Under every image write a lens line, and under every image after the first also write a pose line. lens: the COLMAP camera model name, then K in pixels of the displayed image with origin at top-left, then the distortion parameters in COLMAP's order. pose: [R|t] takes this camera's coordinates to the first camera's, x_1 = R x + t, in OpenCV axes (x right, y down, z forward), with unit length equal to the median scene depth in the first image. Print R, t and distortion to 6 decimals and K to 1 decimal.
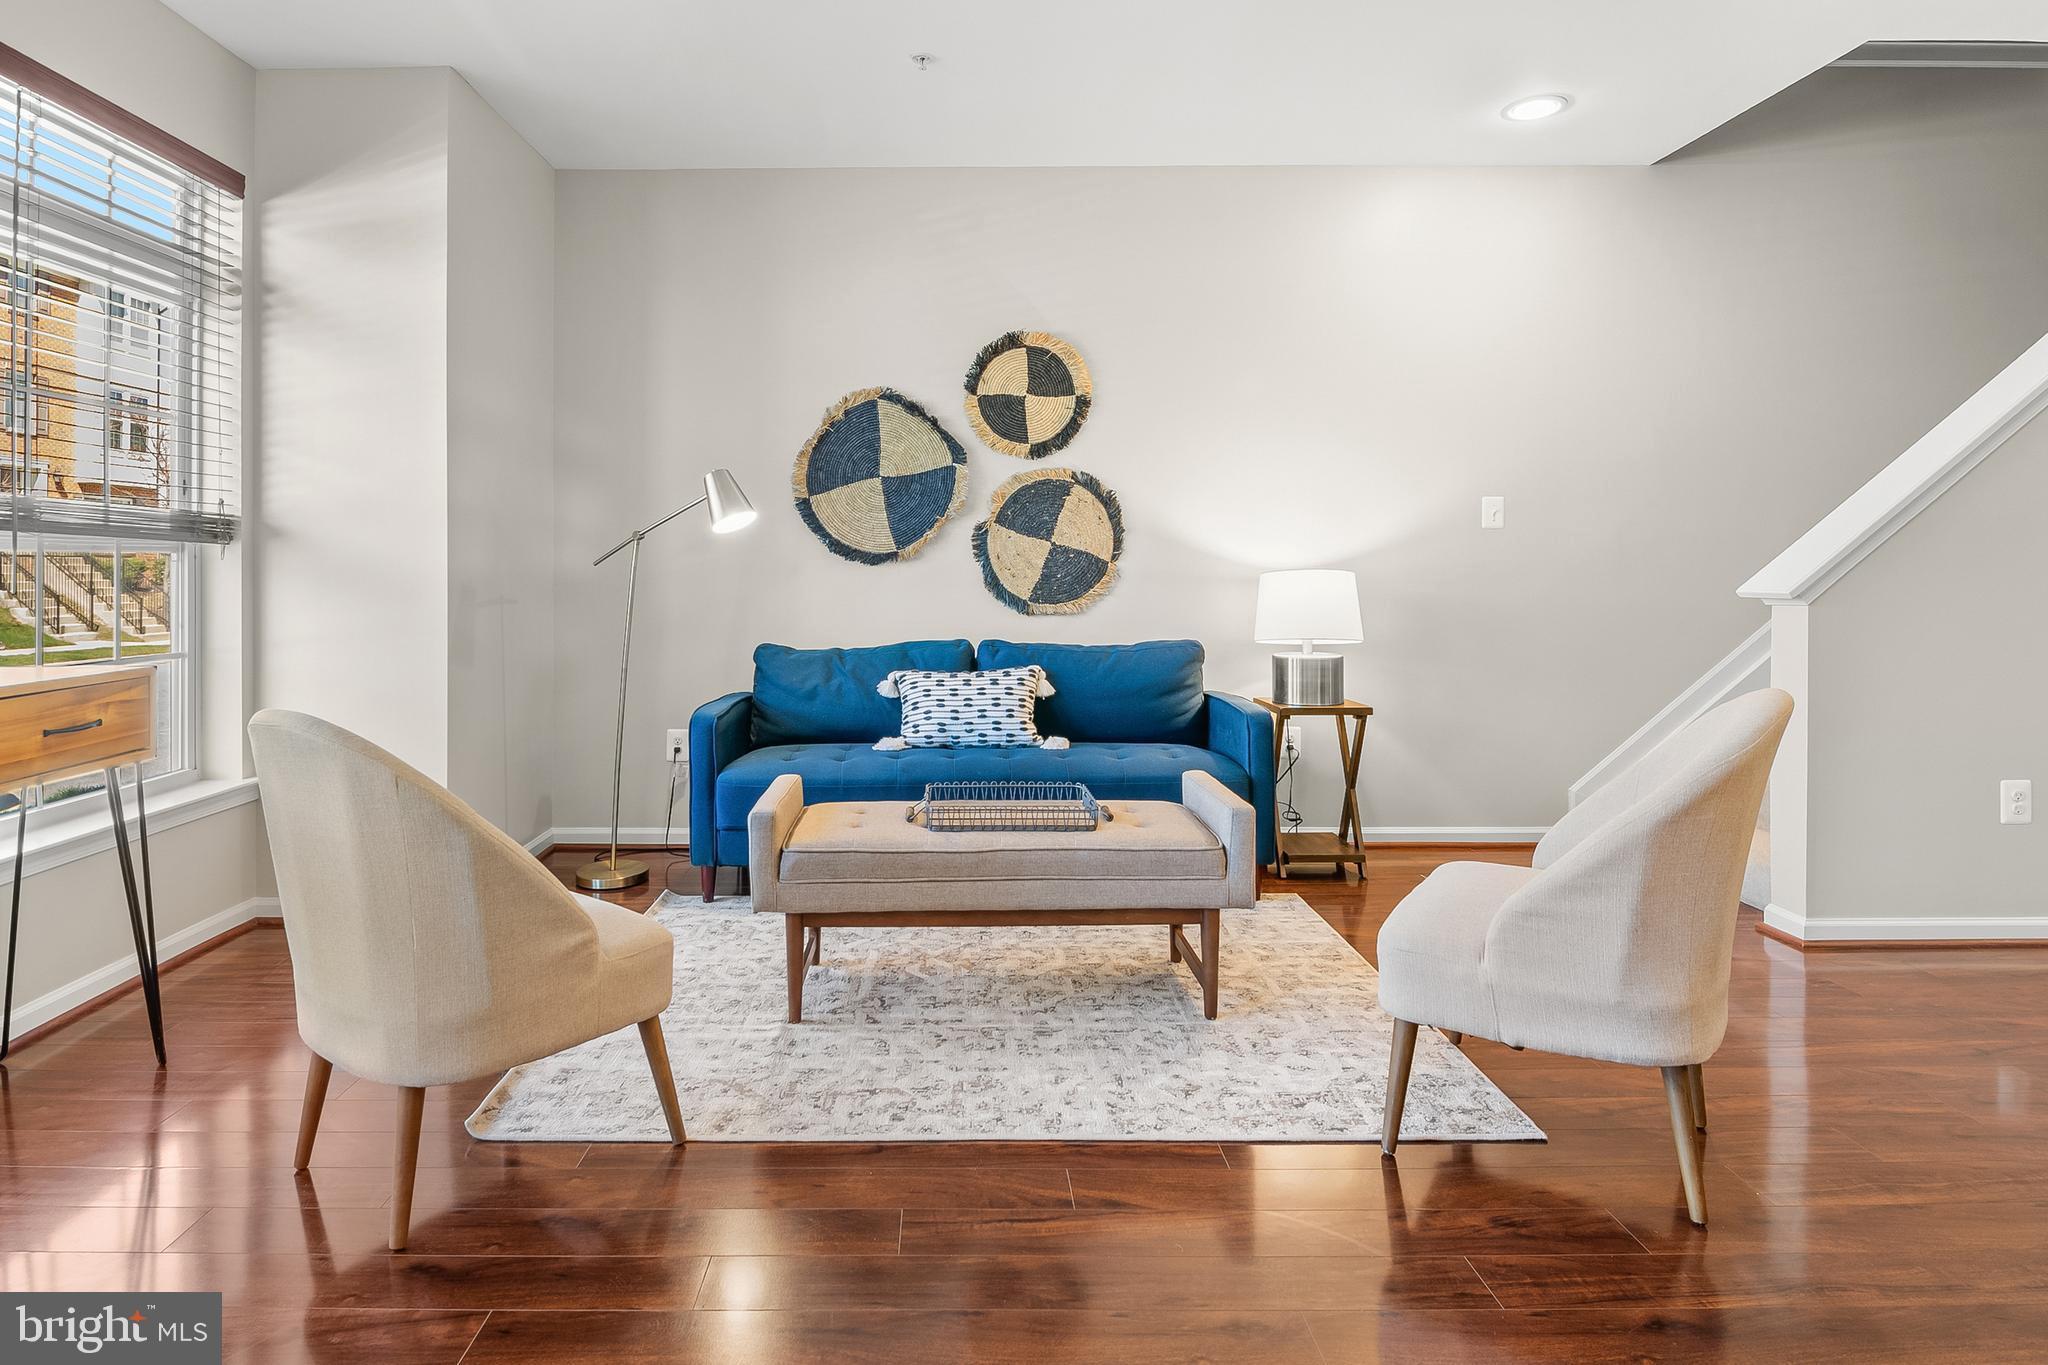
lens RADIAL K [[1048.1, 0, 1041.3], [0, 1048.1, 573.7], [0, 0, 1]] dist [-0.012683, -0.000239]
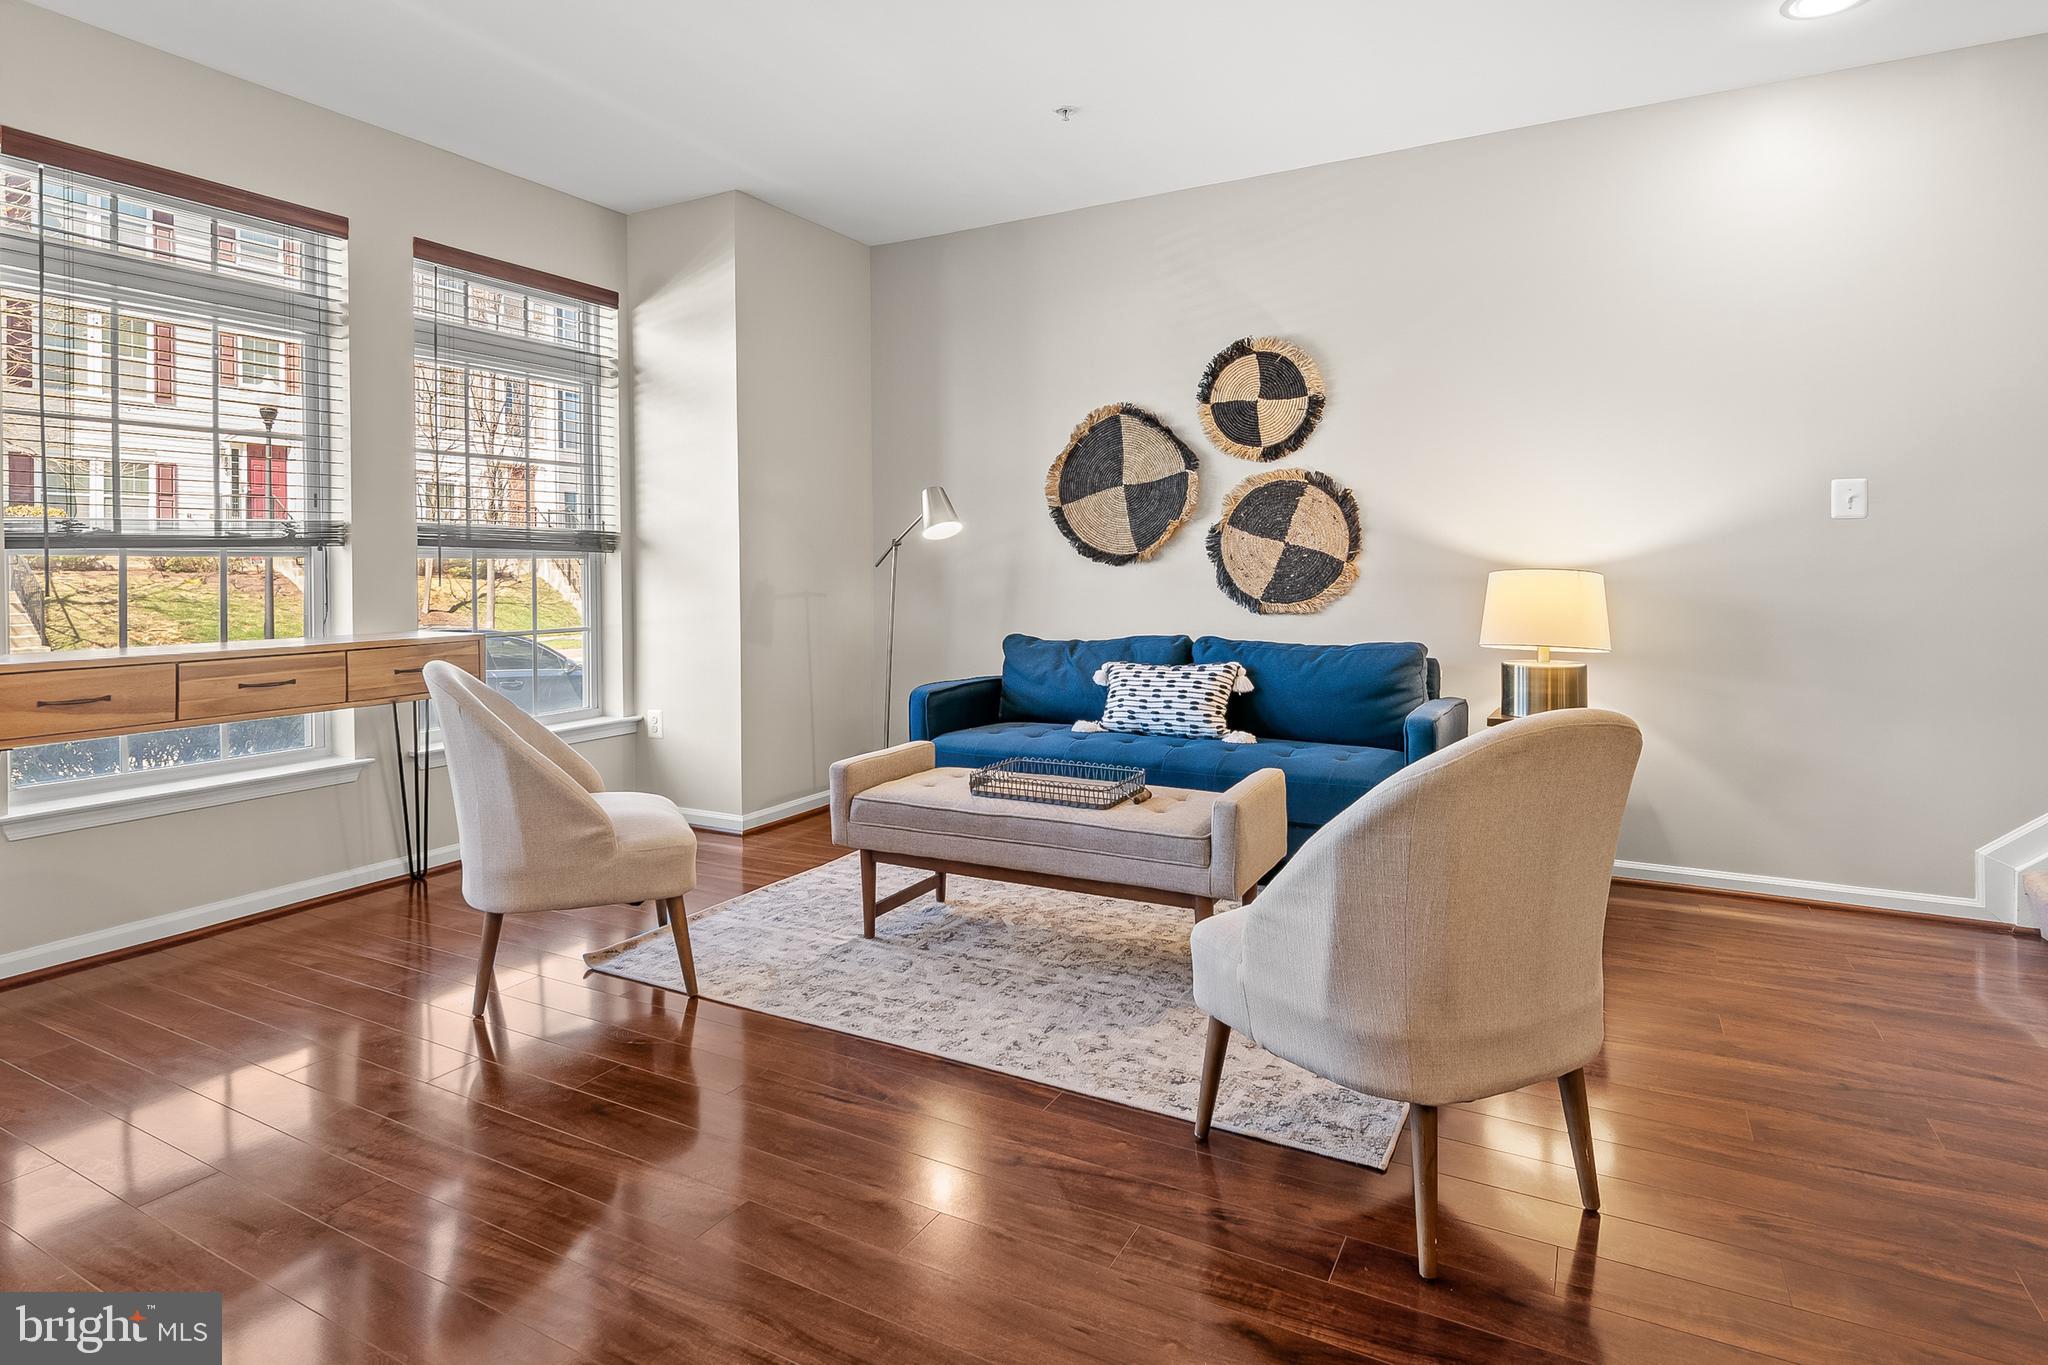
lens RADIAL K [[989.7, 0, 983.2], [0, 989.7, 585.0], [0, 0, 1]] dist [0.001176, 0.000415]
pose [[0.890955, 0.005464, -0.454059, 0.191473], [-0.000009, 0.999928, 0.012016, -0.000589], [0.454092, -0.010701, 0.890891, 0.011866]]
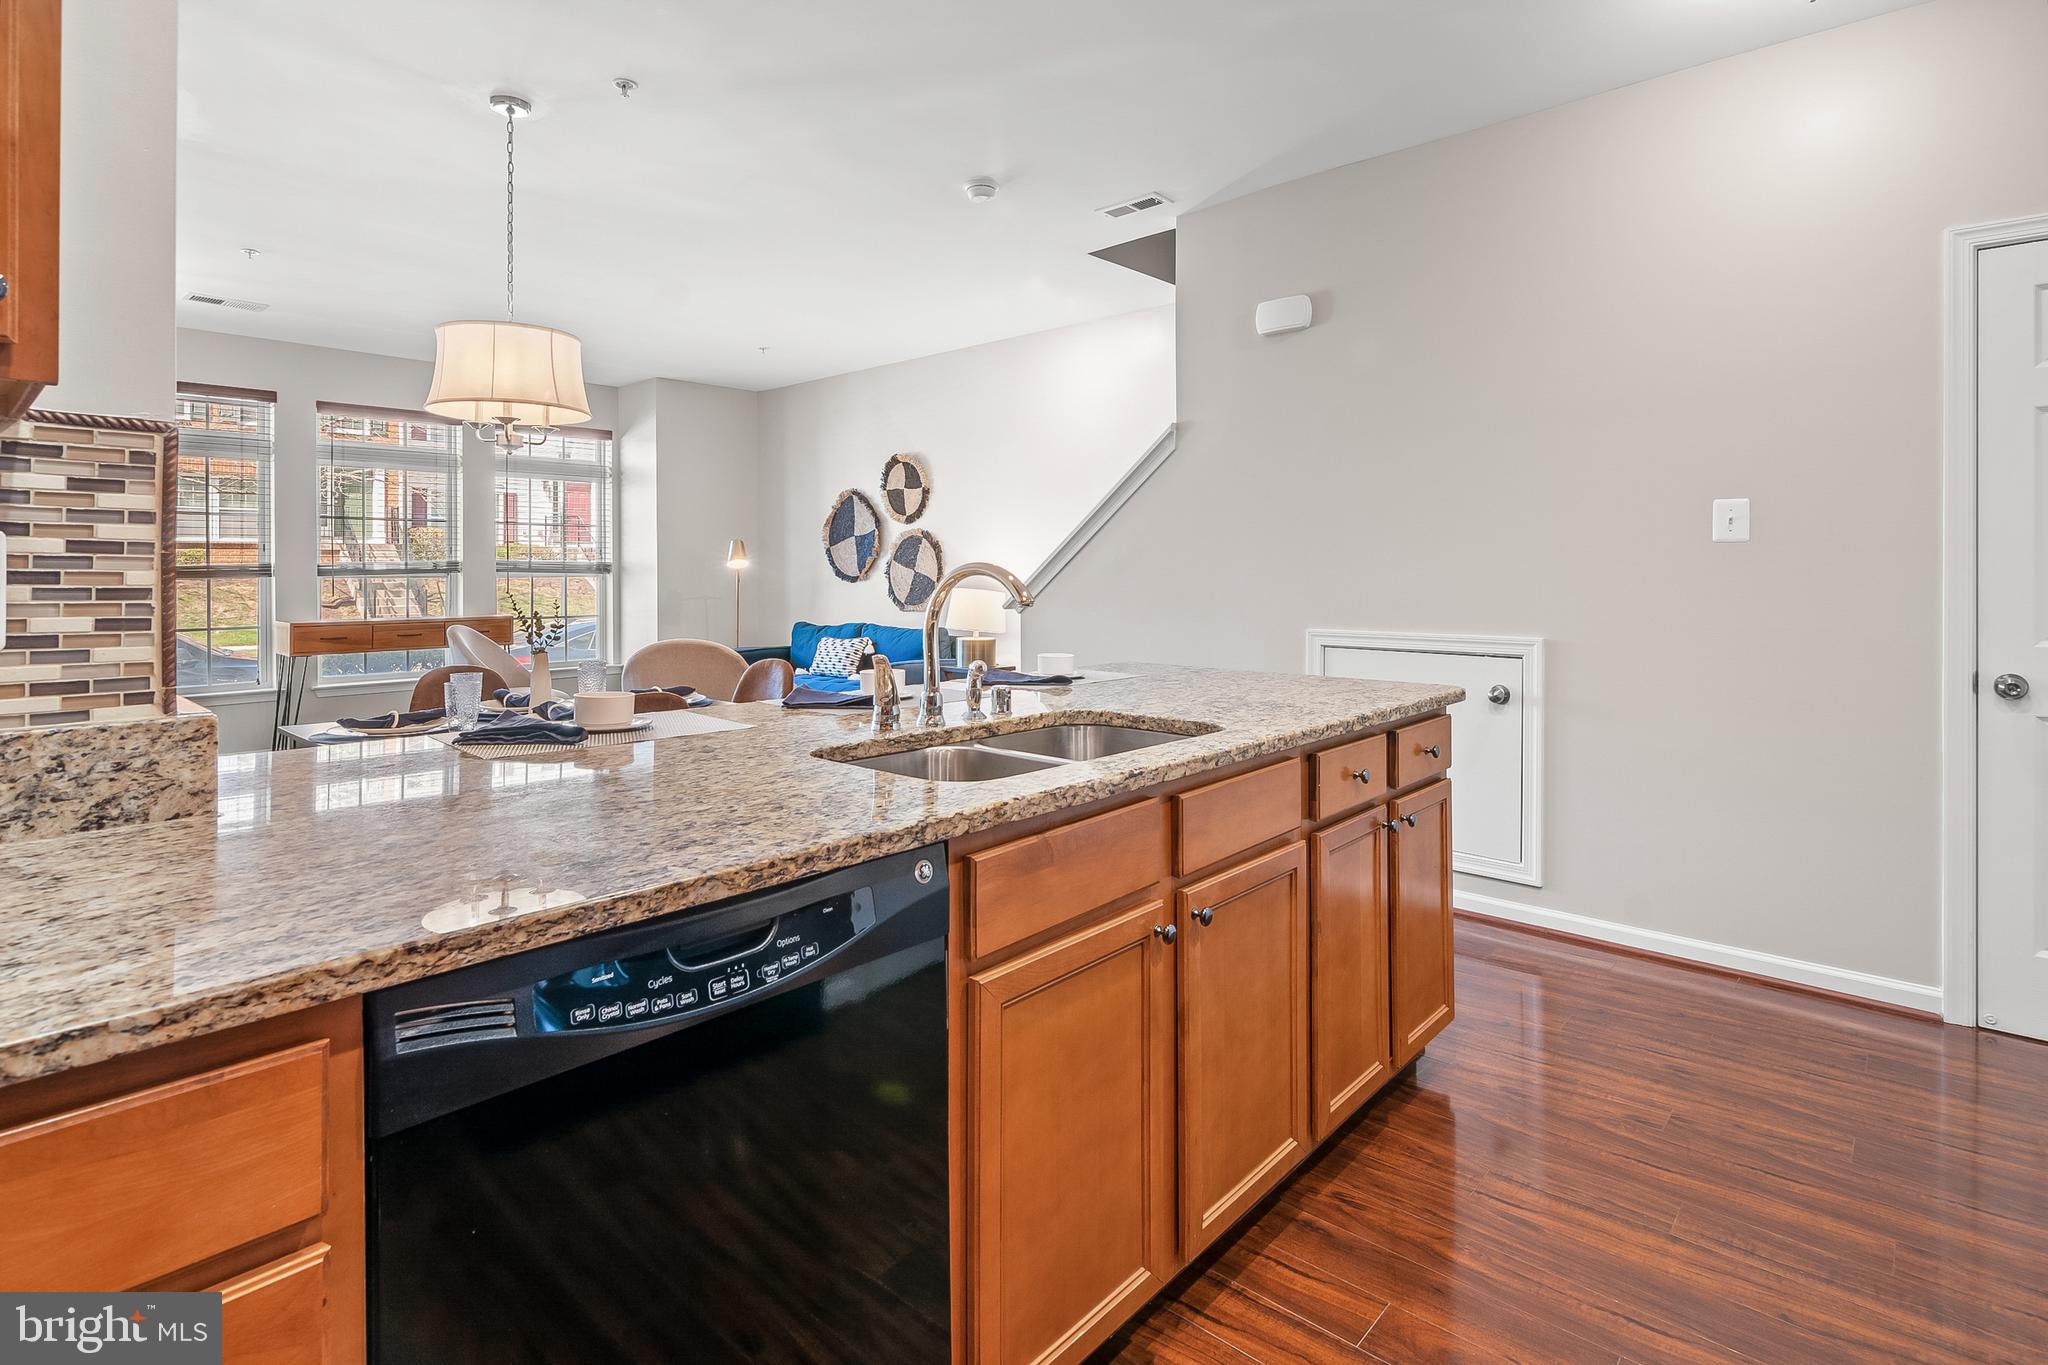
lens RADIAL K [[1048.1, 0, 1041.3], [0, 1048.1, 573.7], [0, 0, 1]] dist [-0.012683, -0.000239]
pose [[0.741844, -0.000471, -0.670573, 1.400494], [-0.004668, 0.999972, -0.005867, -0.015891], [0.670557, 0.007483, 0.741821, -0.178135]]
